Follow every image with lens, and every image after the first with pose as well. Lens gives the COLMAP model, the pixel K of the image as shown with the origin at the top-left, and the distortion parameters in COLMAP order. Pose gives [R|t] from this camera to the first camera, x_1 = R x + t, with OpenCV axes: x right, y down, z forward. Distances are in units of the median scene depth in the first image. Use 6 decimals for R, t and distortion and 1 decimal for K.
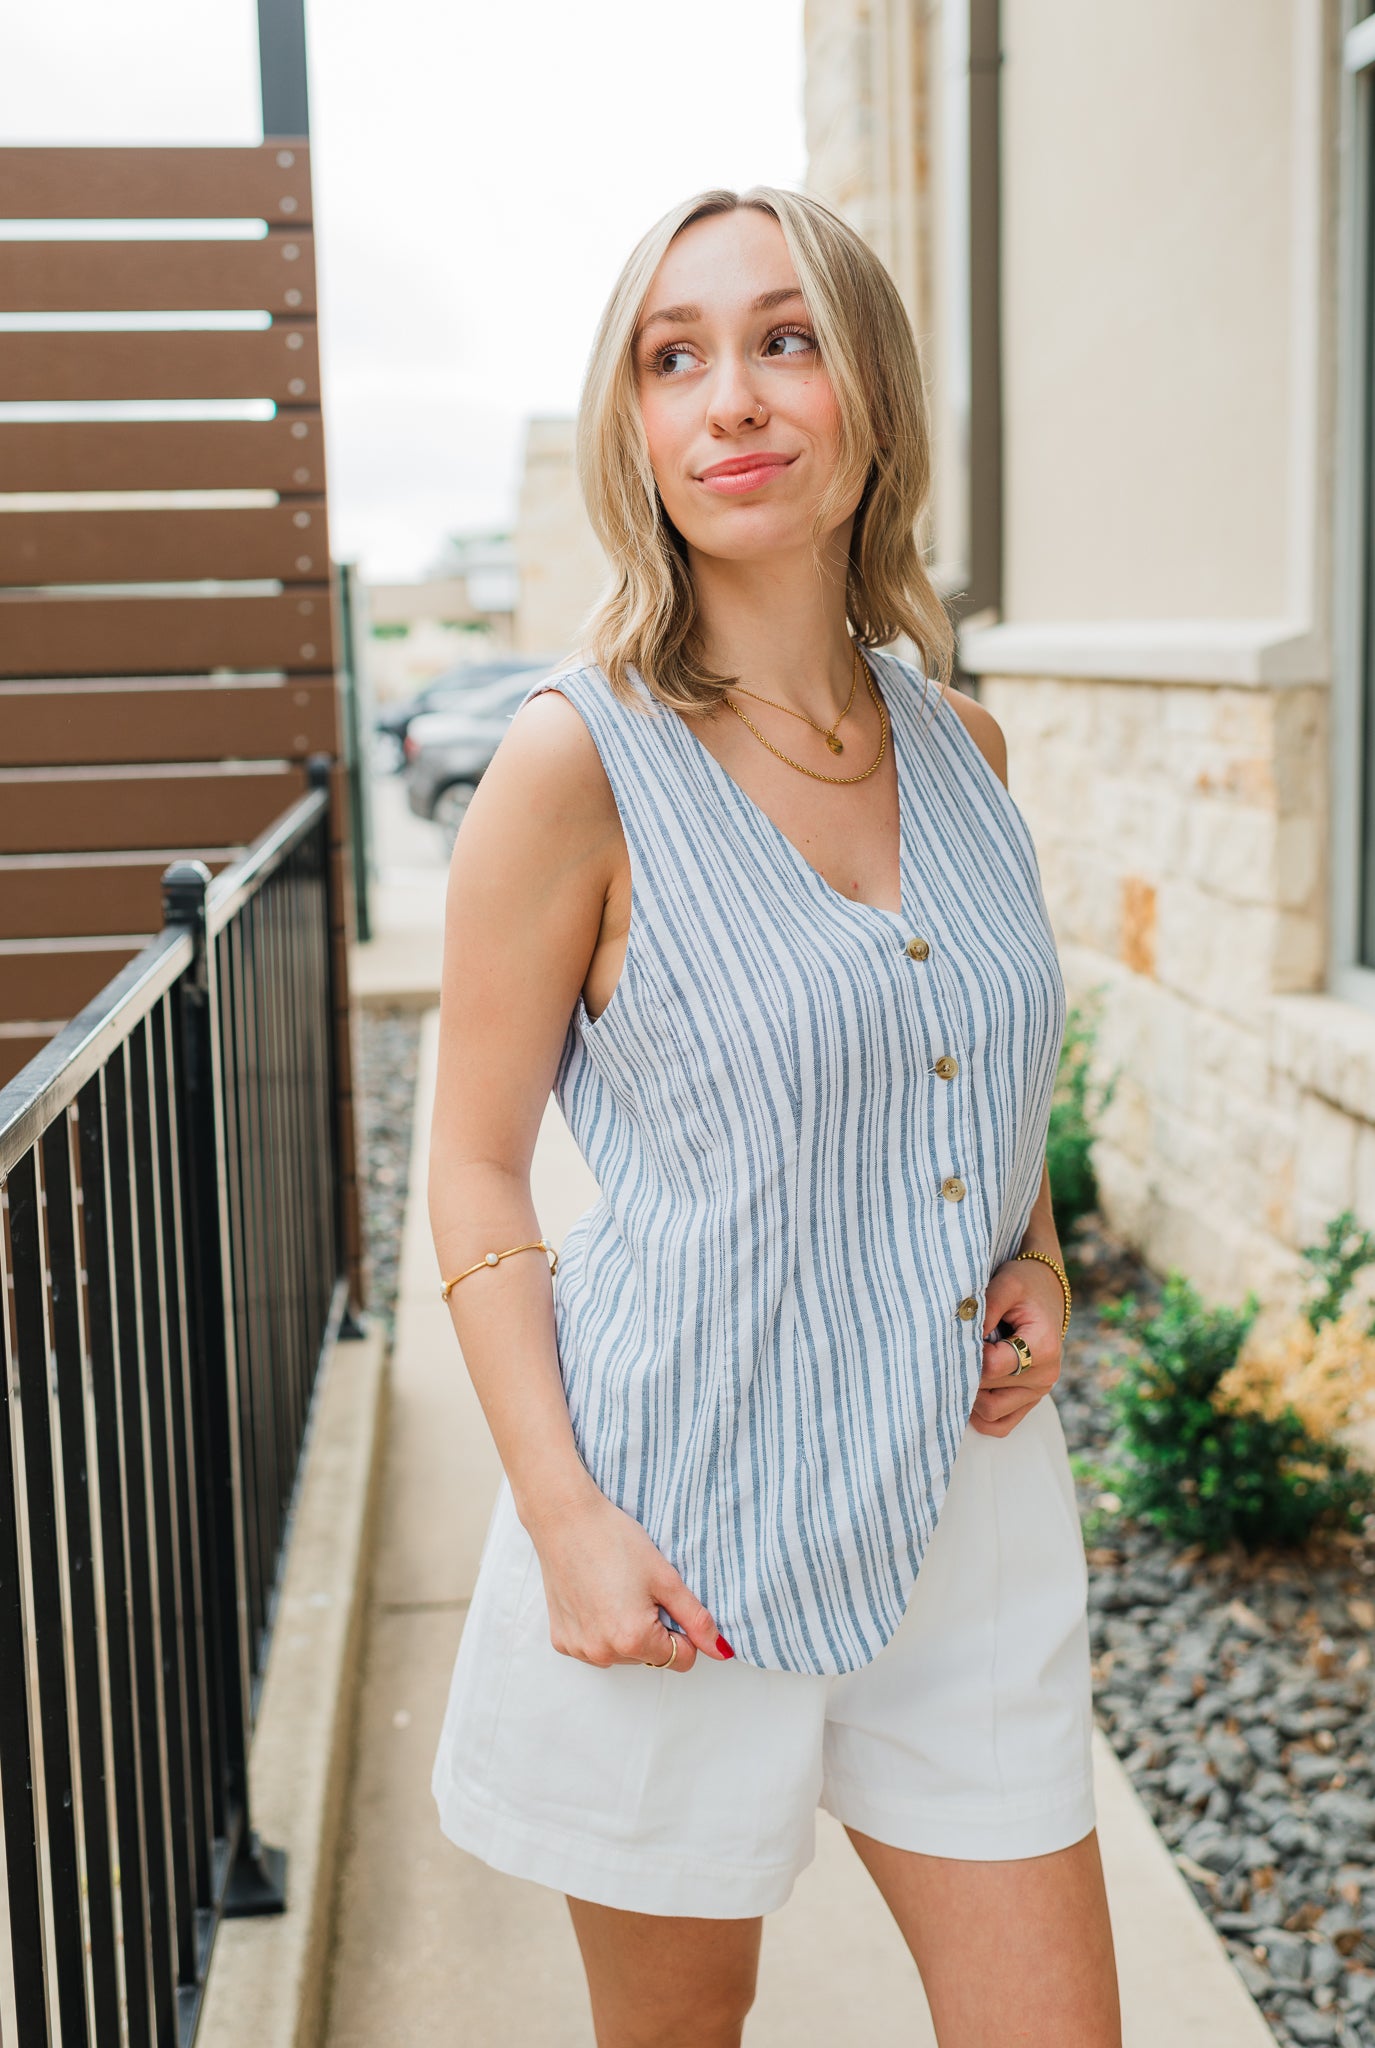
lens RADIAL K [[2211.5, 0, 757.5], [0, 2211.5, 904.9], [0, 0, 1]] dist [-0.001873, -0.004089]
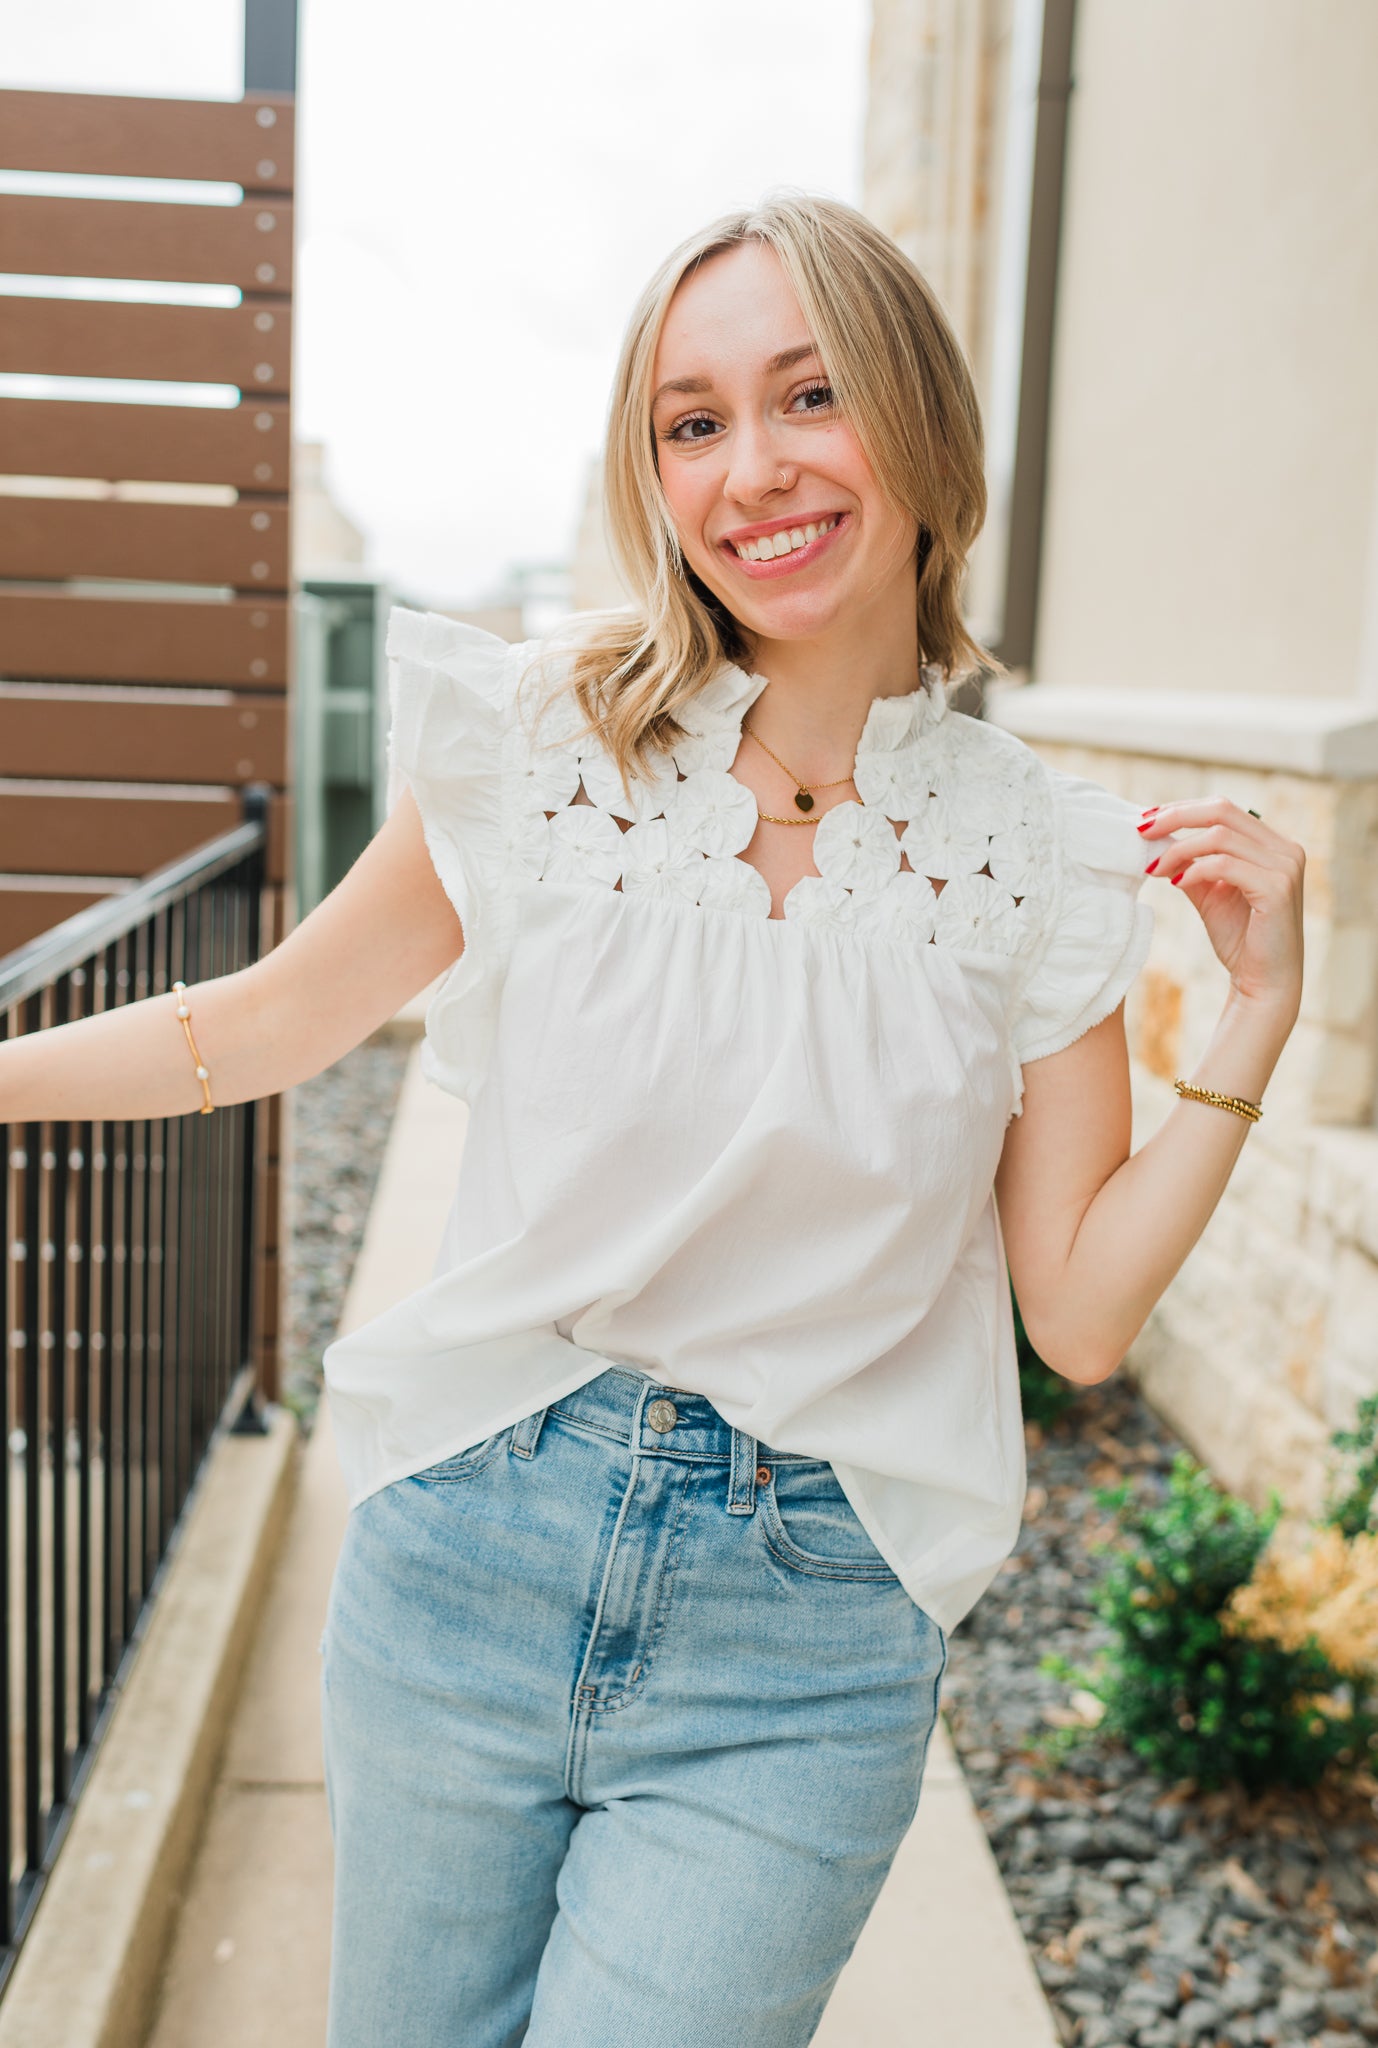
lens RADIAL K [[2143.4, 0, 692.4], [0, 2143.4, 942.1], [0, 0, 1]] dist [0.004075, -0.003995]
pose [[0.996962, 0.067651, -0.038614, 0.017953], [-0.067595, 0.997709, 0.002734, -0.021686], [0.038710, -0.000115, 0.999250, 0.166864]]
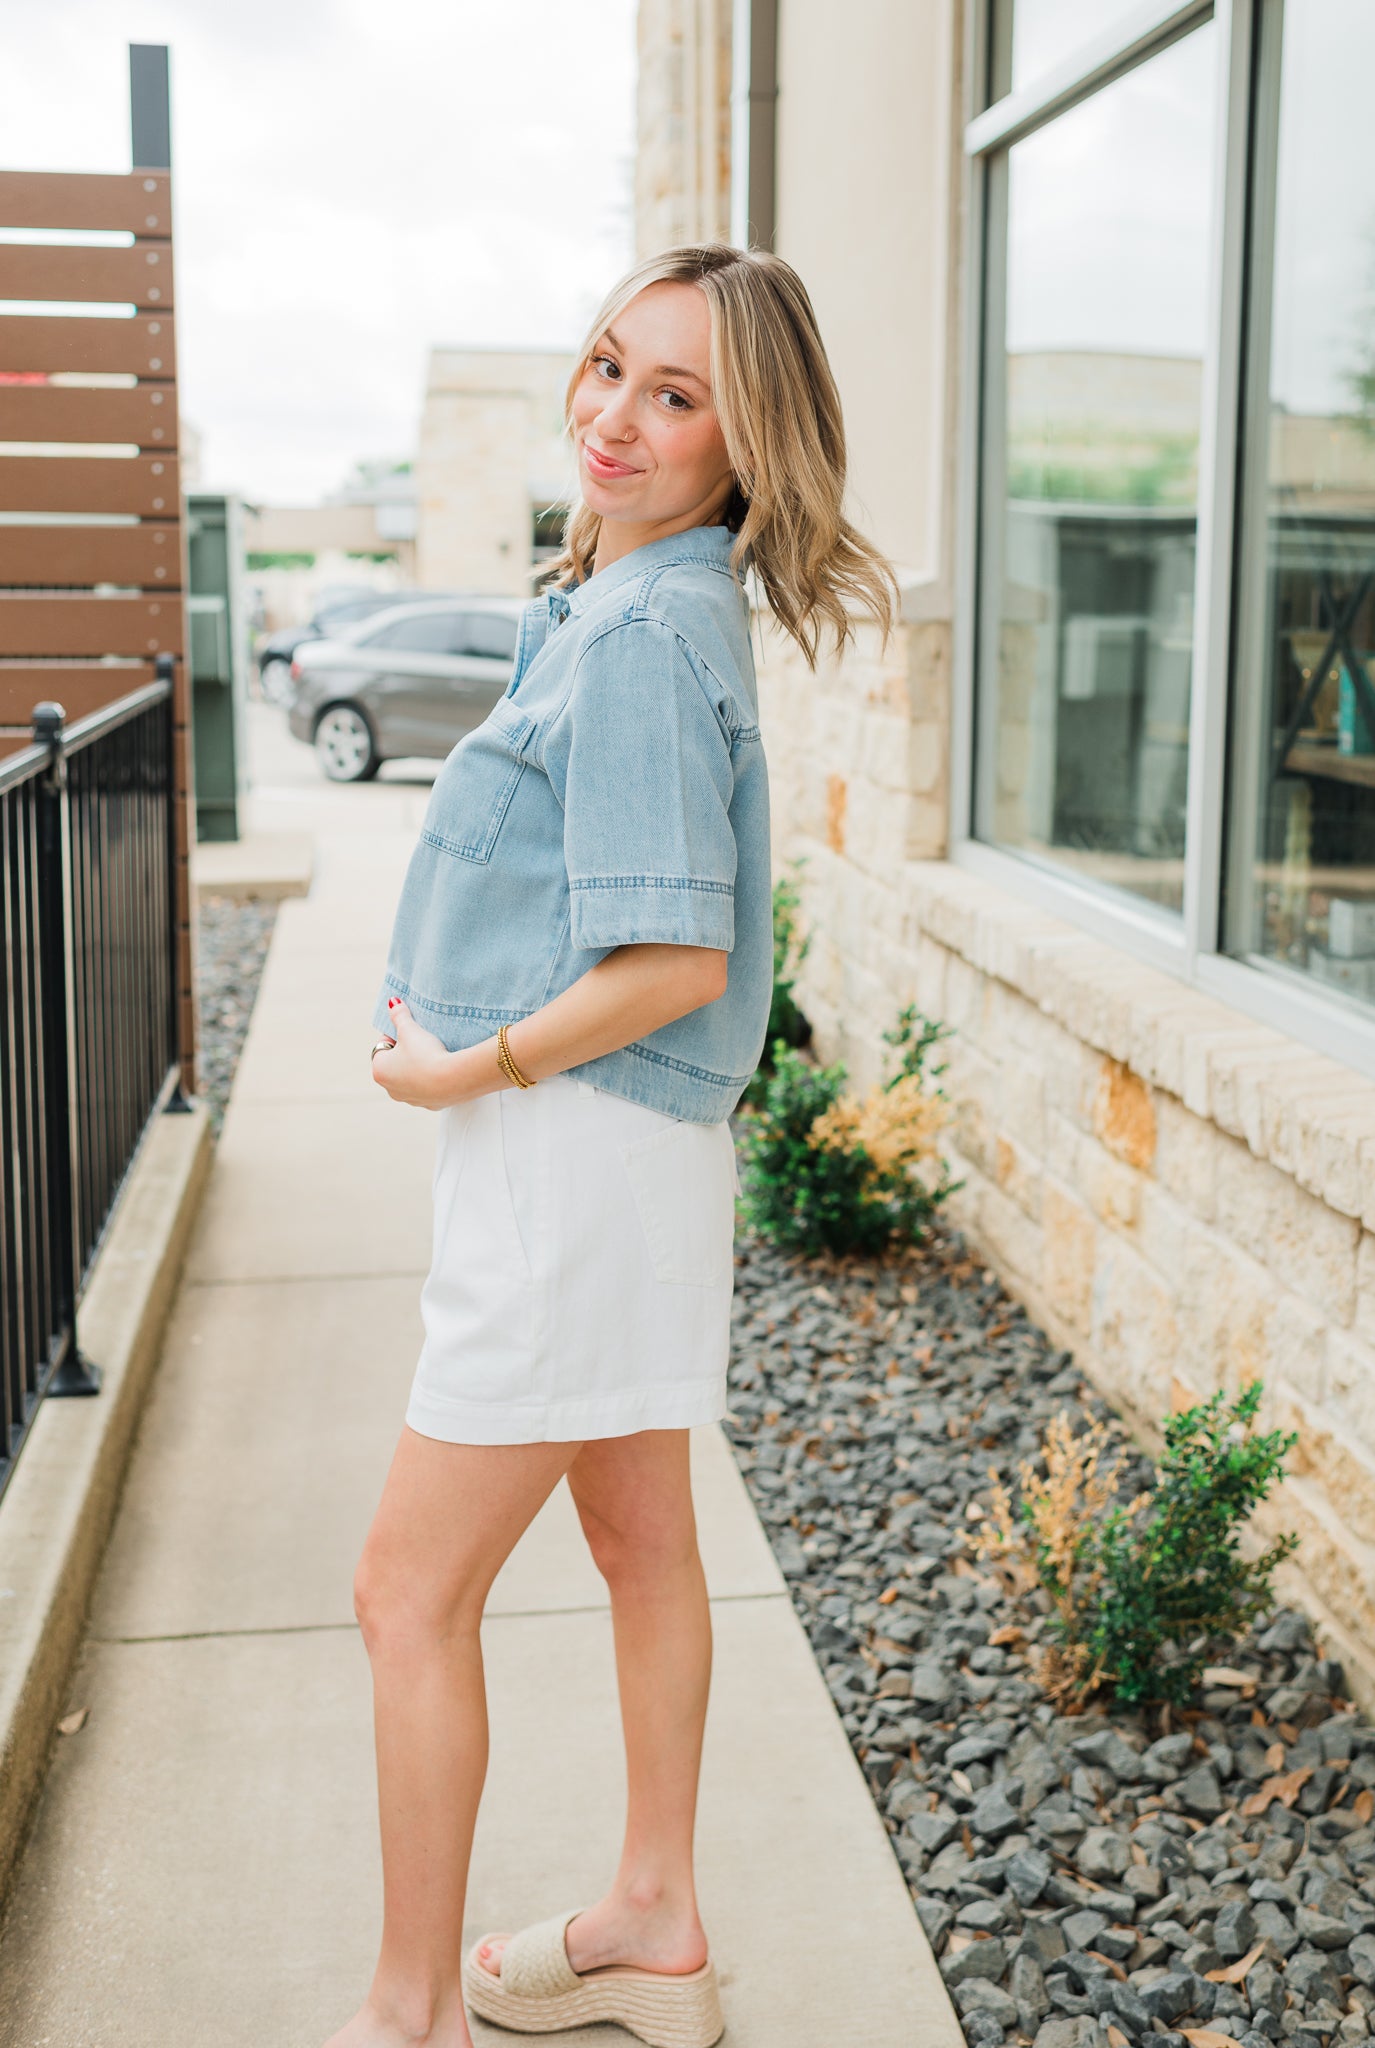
lens RADIAL K [[2158.8, 0, 741.6], [0, 2158.8, 843.2], [0, 0, 1]] dist [-0.002883, 0.012897]
pose [[0.998575, 0.024153, 0.047586, 0.093499], [-0.024273, 0.999703, 0.001945, 0.037730], [-0.047525, -0.003098, 0.998865, -0.317595]]
